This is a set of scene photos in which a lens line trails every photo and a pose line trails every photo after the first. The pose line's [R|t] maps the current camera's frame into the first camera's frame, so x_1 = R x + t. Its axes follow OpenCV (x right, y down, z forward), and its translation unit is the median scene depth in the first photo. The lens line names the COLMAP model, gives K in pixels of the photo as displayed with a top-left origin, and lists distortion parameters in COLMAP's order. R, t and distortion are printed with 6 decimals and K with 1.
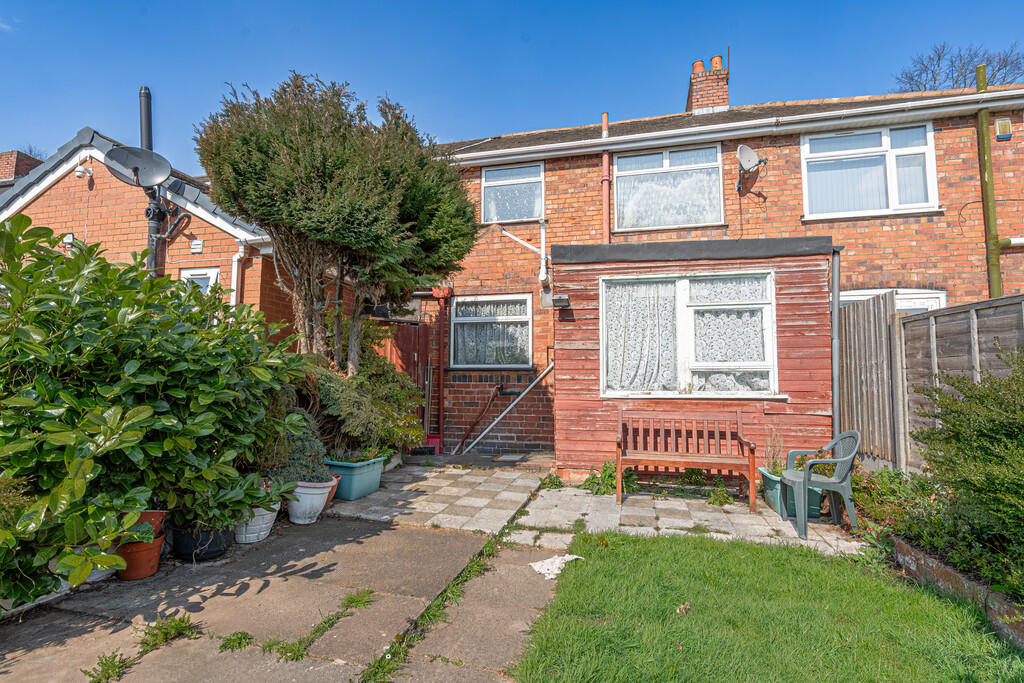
lens RADIAL K [[464.6, 0, 511.1], [0, 464.6, 336.9], [0, 0, 1]] dist [-0.010836, 0.000122]
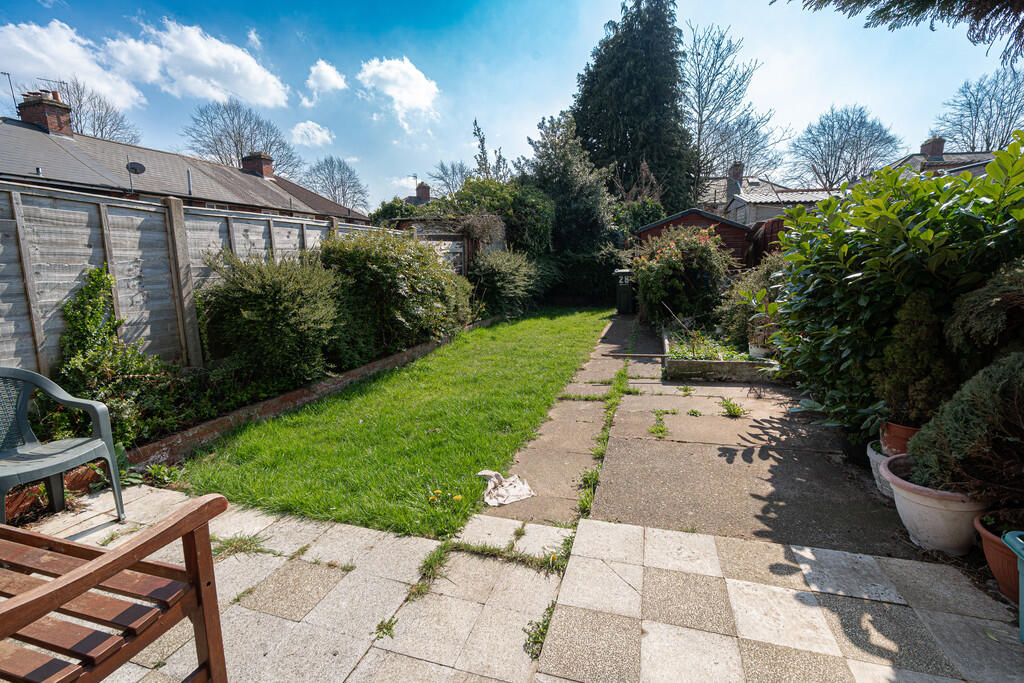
lens RADIAL K [[464.6, 0, 511.1], [0, 464.6, 336.9], [0, 0, 1]] dist [-0.010836, 0.000122]
pose [[-0.998946, -0.014019, 0.043700, 0.043525], [-0.010710, 0.997122, 0.075048, 0.120171], [-0.044626, 0.074501, -0.996222, 1.632107]]
